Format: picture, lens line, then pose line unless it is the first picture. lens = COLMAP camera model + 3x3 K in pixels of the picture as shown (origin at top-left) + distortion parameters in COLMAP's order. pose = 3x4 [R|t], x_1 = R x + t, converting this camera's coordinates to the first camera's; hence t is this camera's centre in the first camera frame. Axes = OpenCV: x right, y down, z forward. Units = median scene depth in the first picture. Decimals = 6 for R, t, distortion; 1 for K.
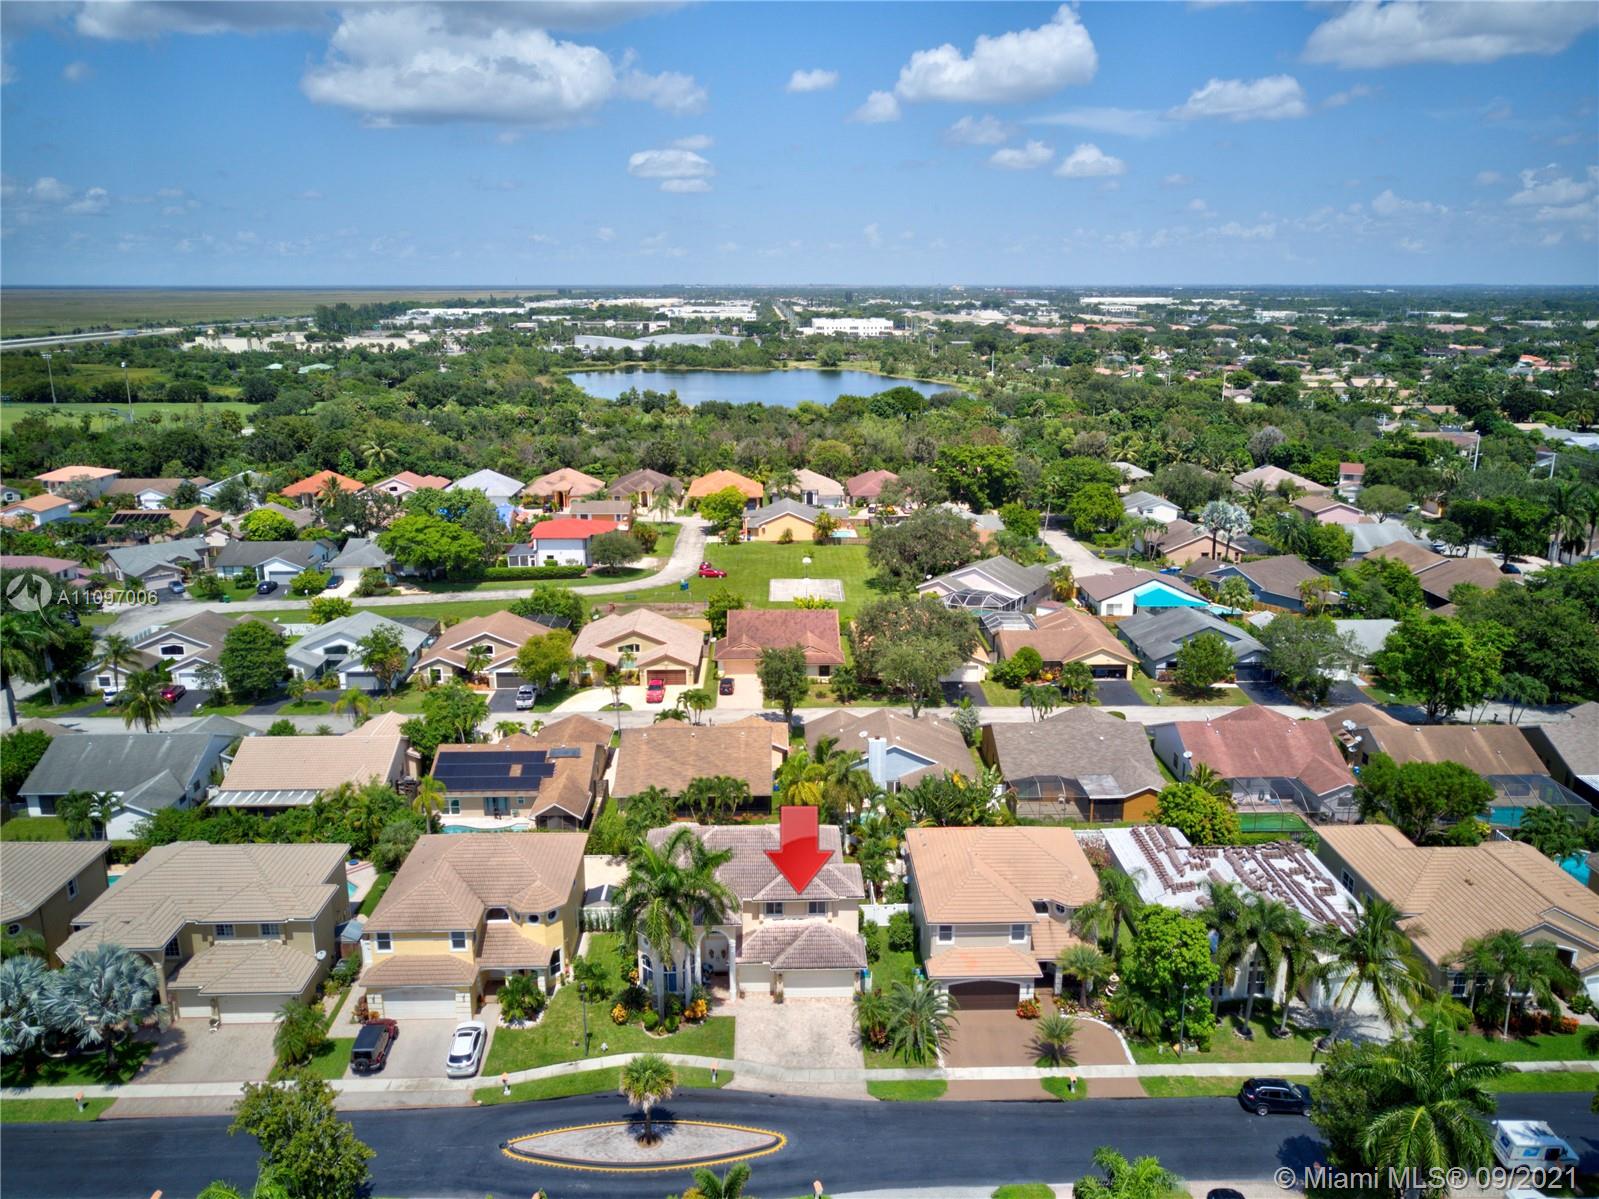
lens RADIAL K [[1228.0, 0, 799.5], [0, 1228.0, 599.5], [0, 0, 1]] dist [0.008831, -0.002588]
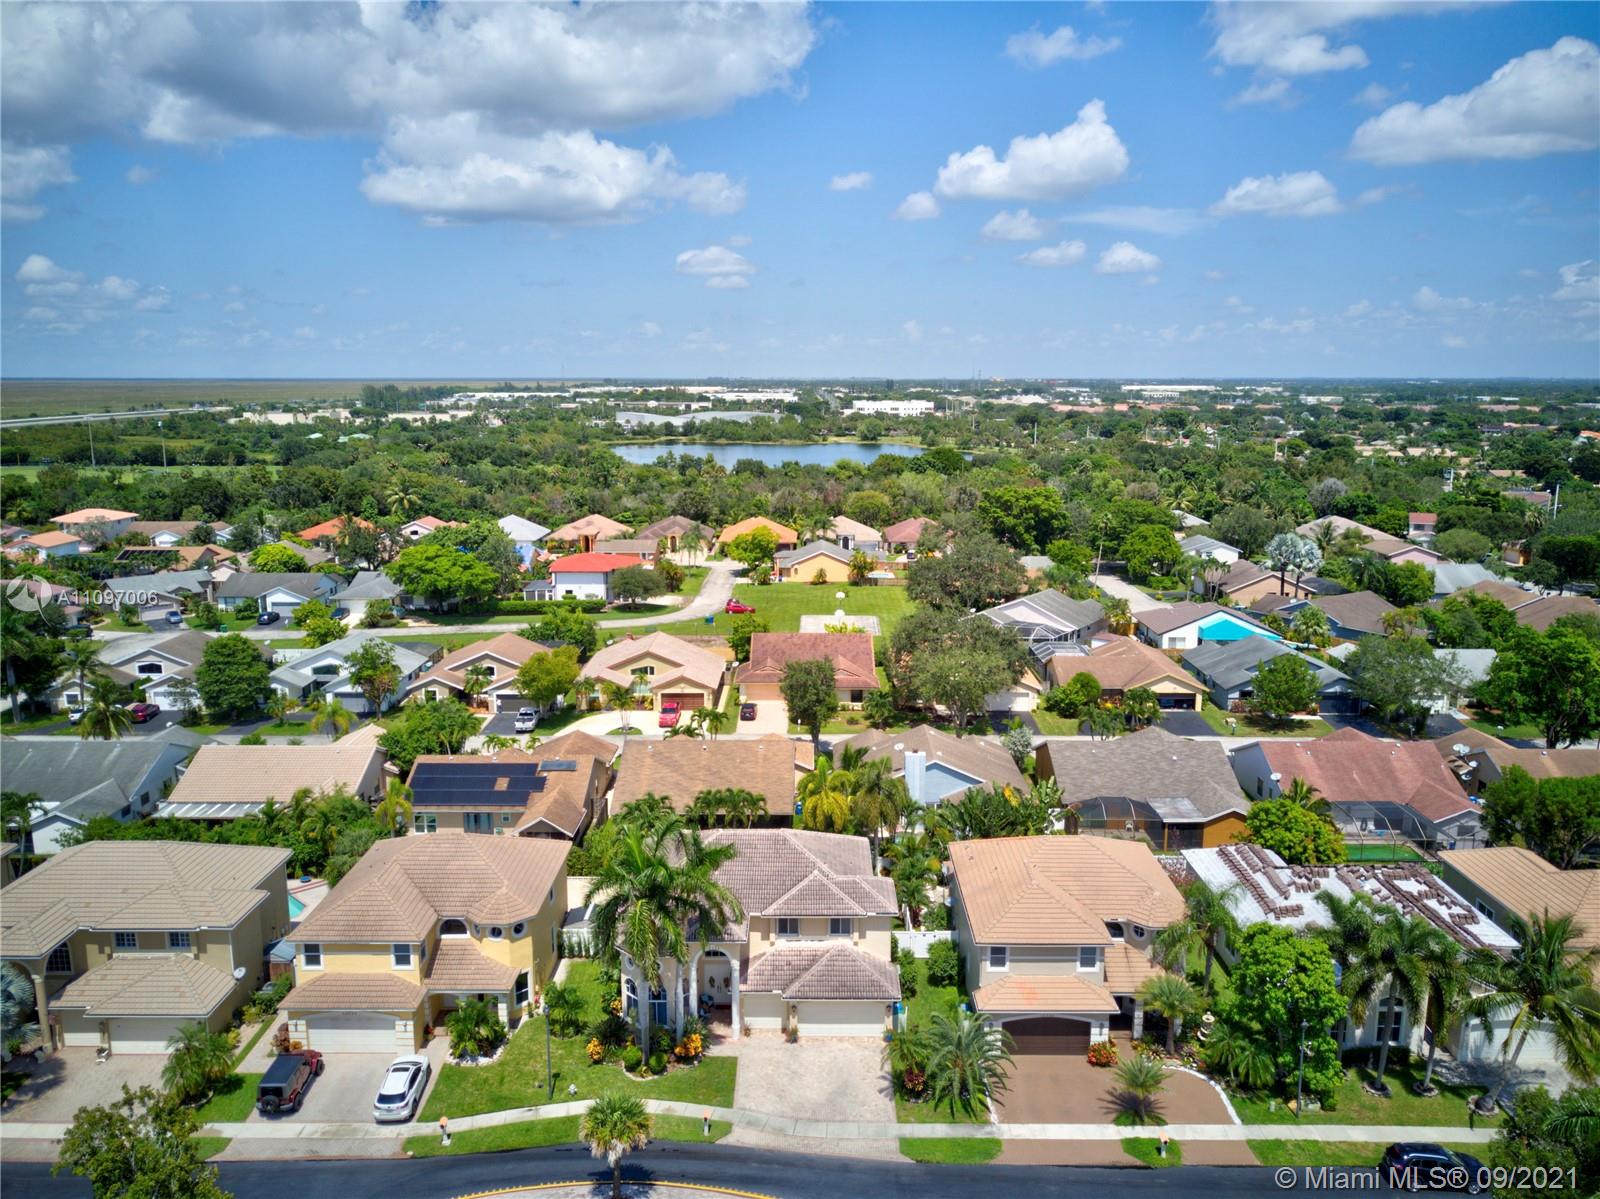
lens RADIAL K [[1228.7, 0, 800.0], [0, 1228.7, 599.5], [0, 0, 1]] dist [0.008831, -0.002588]
pose [[0.999446, 0.006214, -0.032712, 0.007322], [-0.008547, 0.997392, -0.071668, 0.051820], [0.032181, 0.071908, 0.996892, 0.092175]]
